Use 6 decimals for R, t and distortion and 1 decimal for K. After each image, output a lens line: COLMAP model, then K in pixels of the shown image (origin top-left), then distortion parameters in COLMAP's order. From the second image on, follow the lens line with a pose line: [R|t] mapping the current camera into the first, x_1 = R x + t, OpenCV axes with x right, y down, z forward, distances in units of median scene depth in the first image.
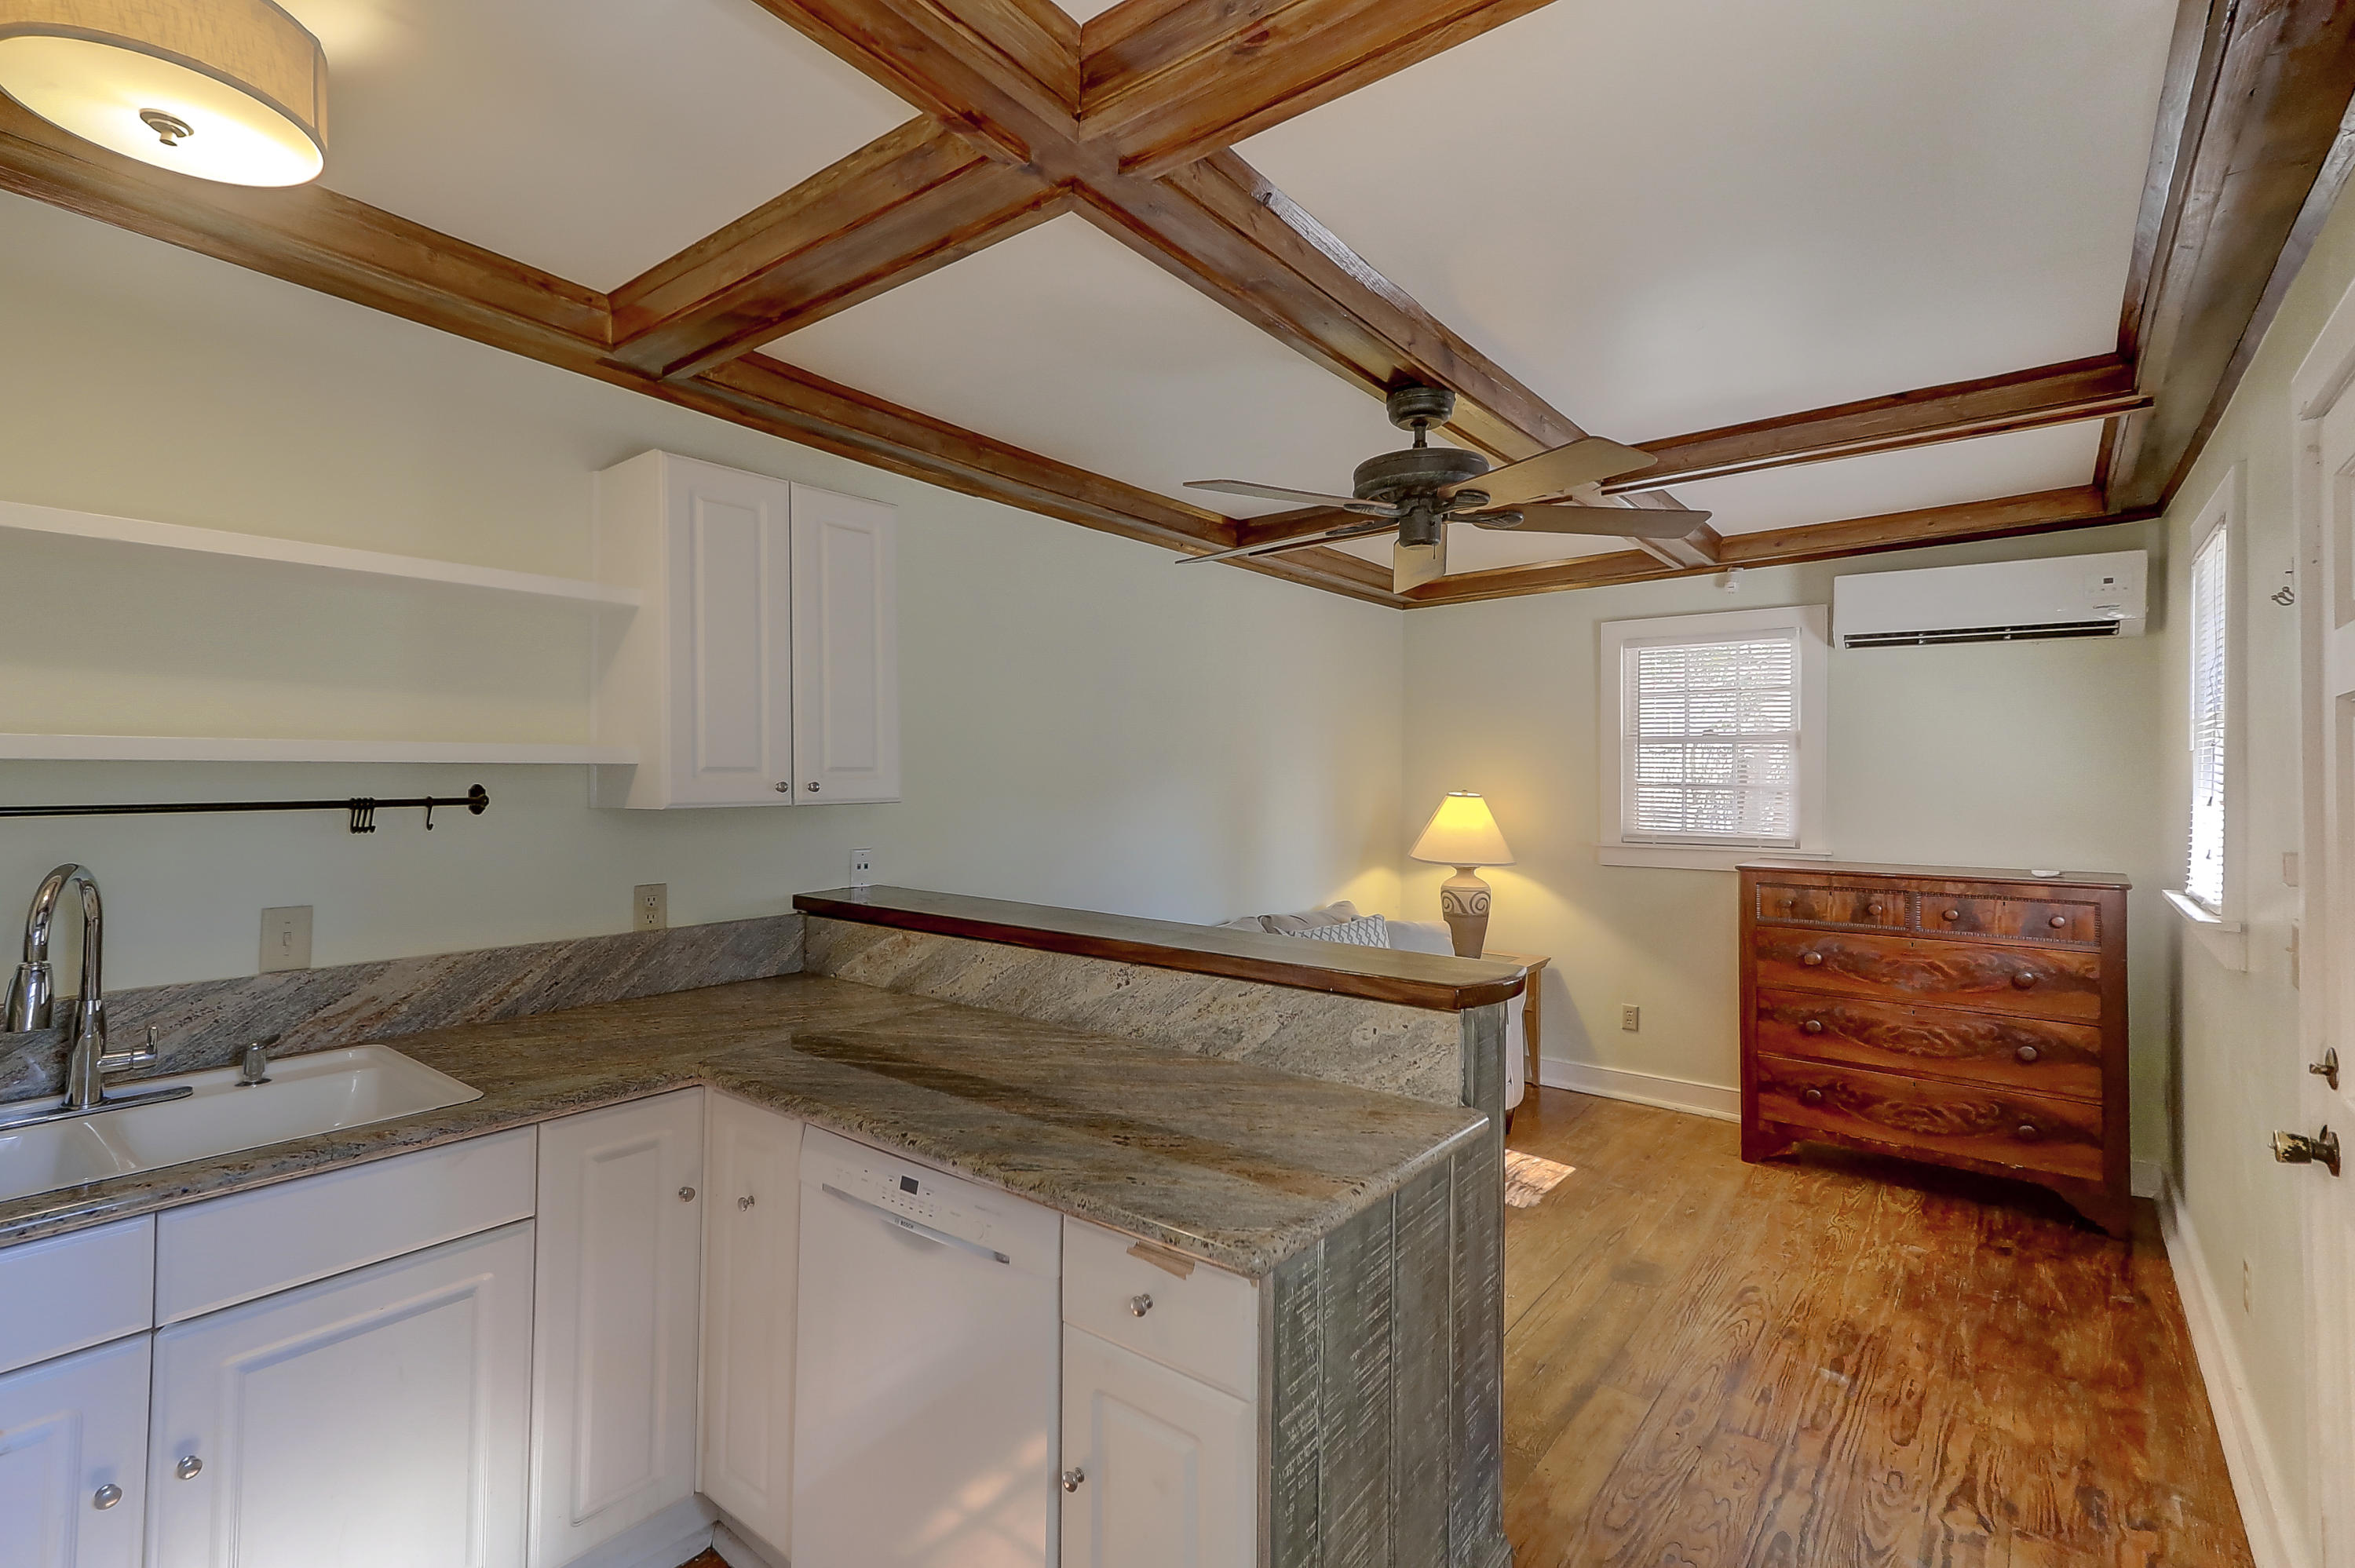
lens RADIAL K [[1080.3, 0, 1169.9], [0, 1080.3, 778.4], [0, 0, 1]] dist [0.027683, -0.003058]
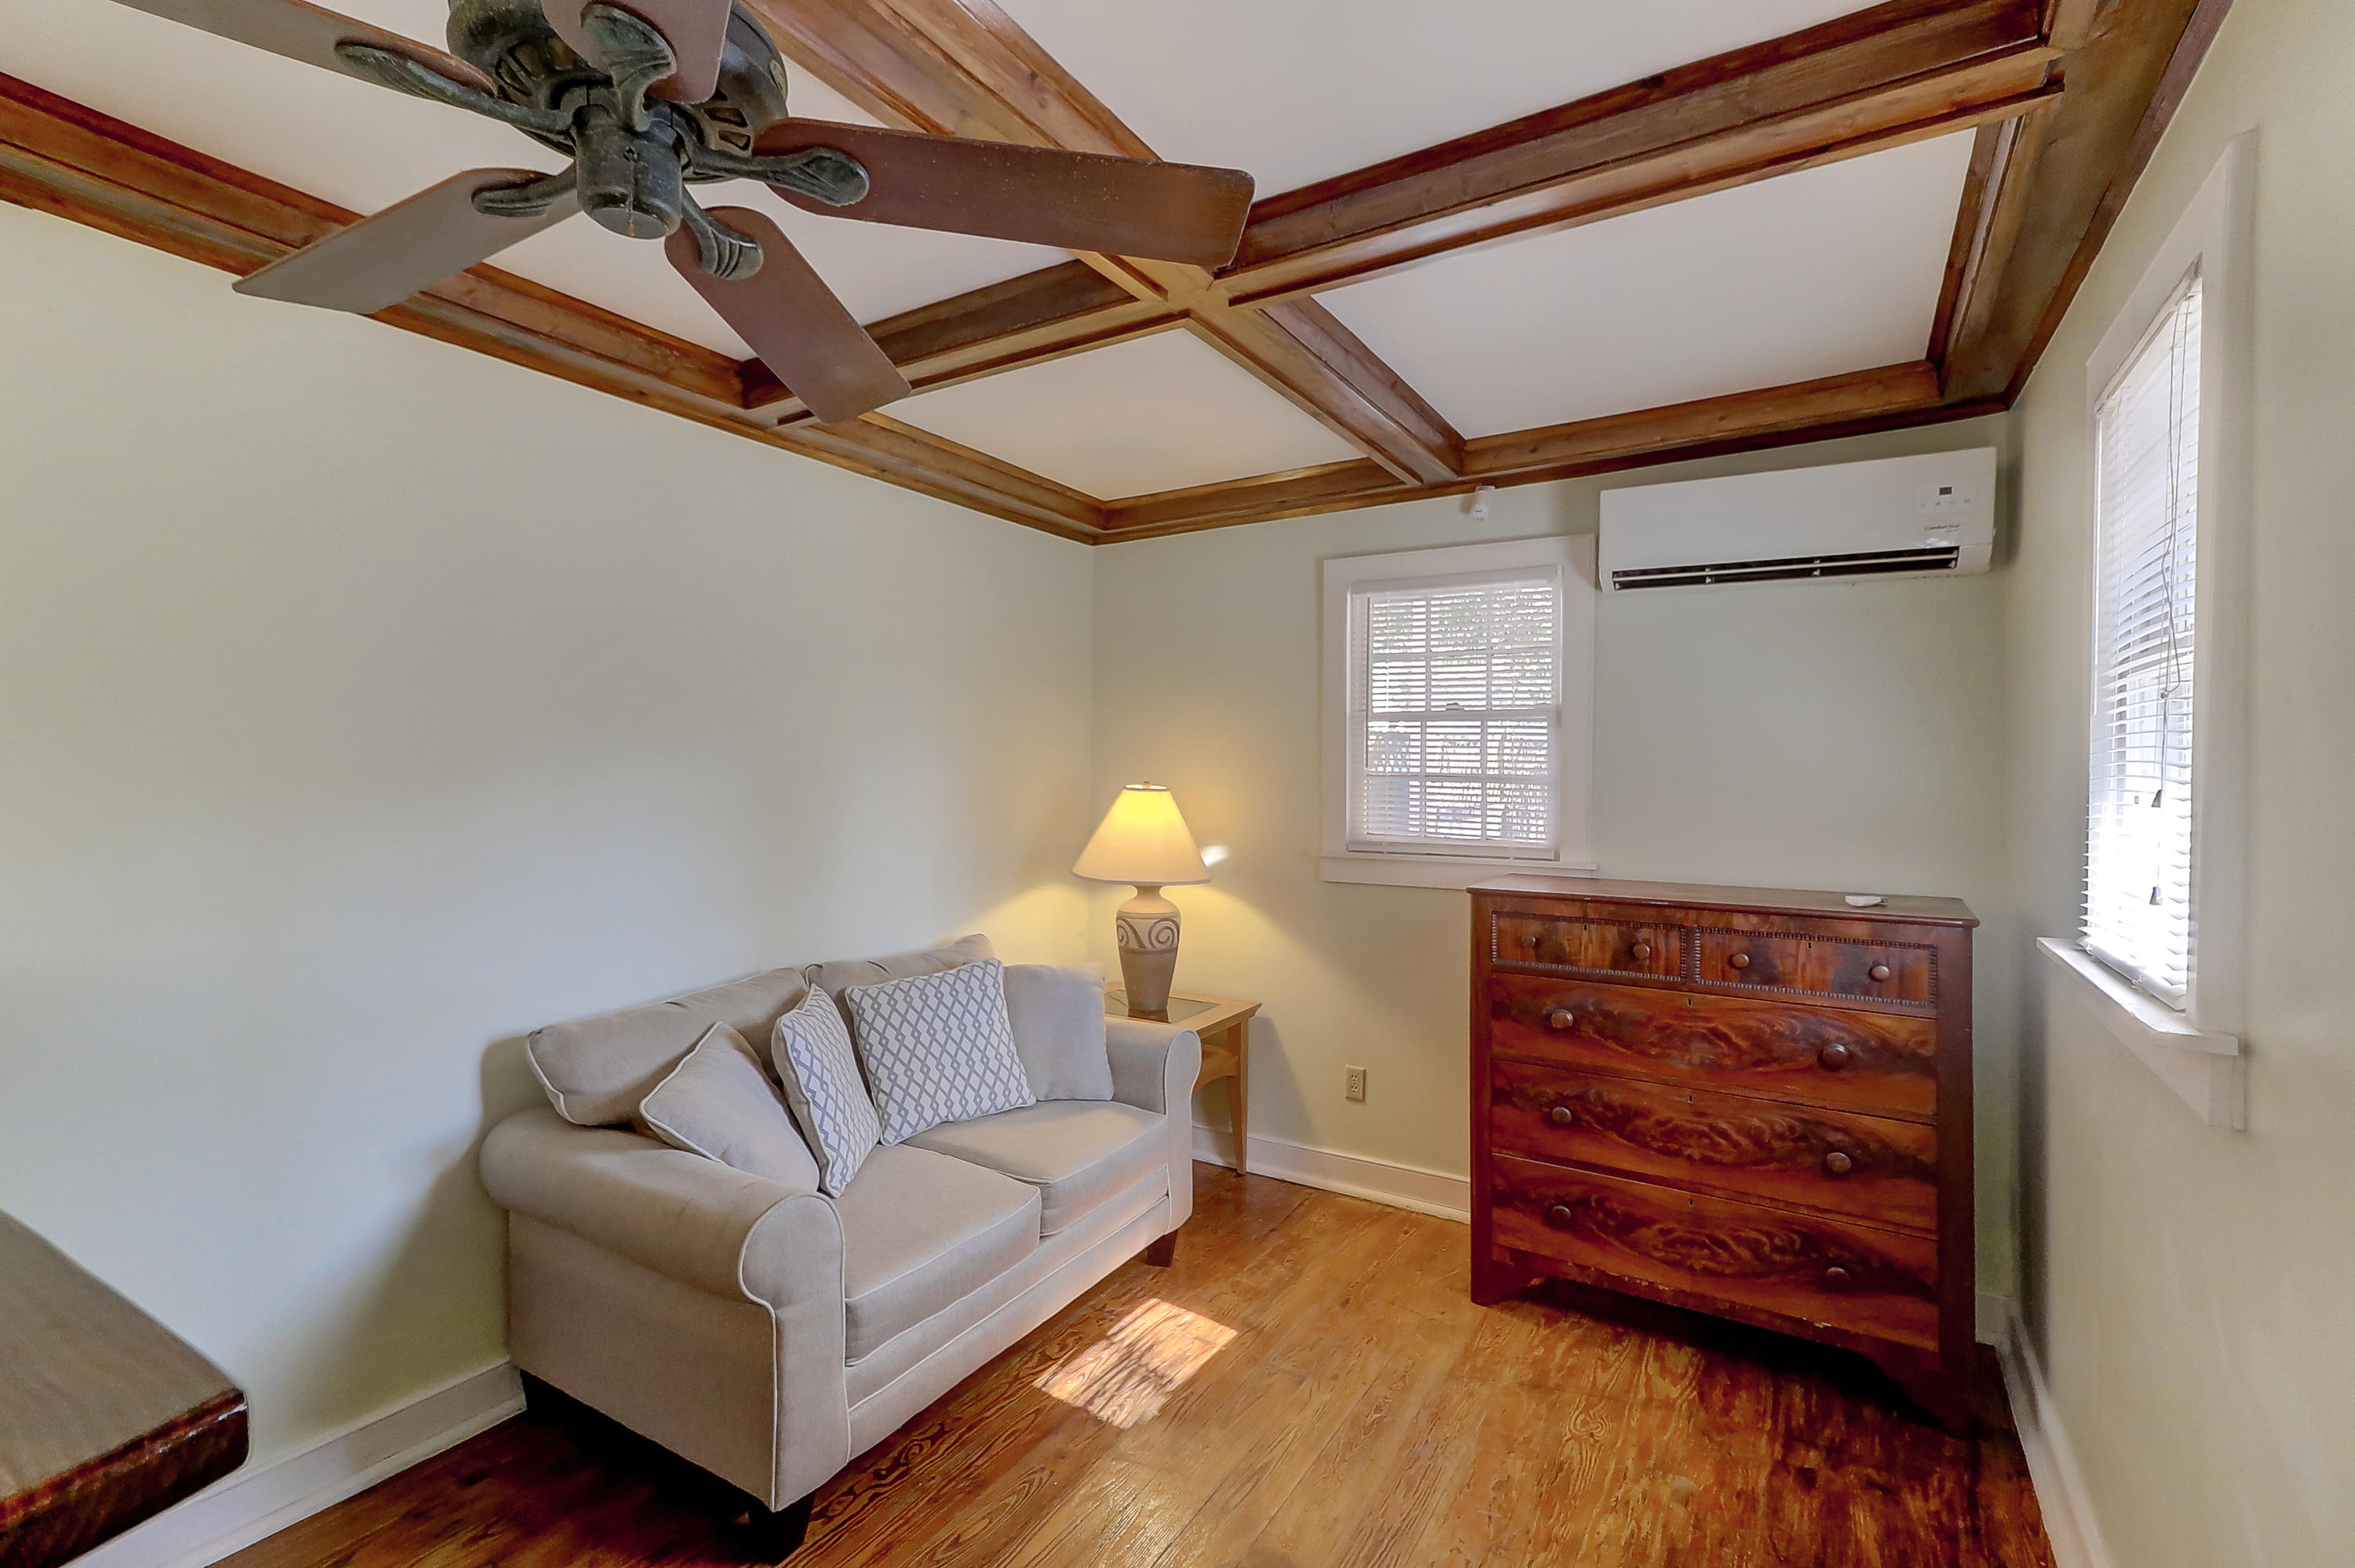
lens RADIAL K [[1080.3, 0, 1168.9], [0, 1080.3, 778.6], [0, 0, 1]] dist [0.027683, -0.003058]
pose [[0.992702, 0.004385, 0.120510, 0.259805], [-0.004937, 0.999979, 0.004279, 0.007290], [-0.120489, -0.004843, 0.992703, 0.344629]]
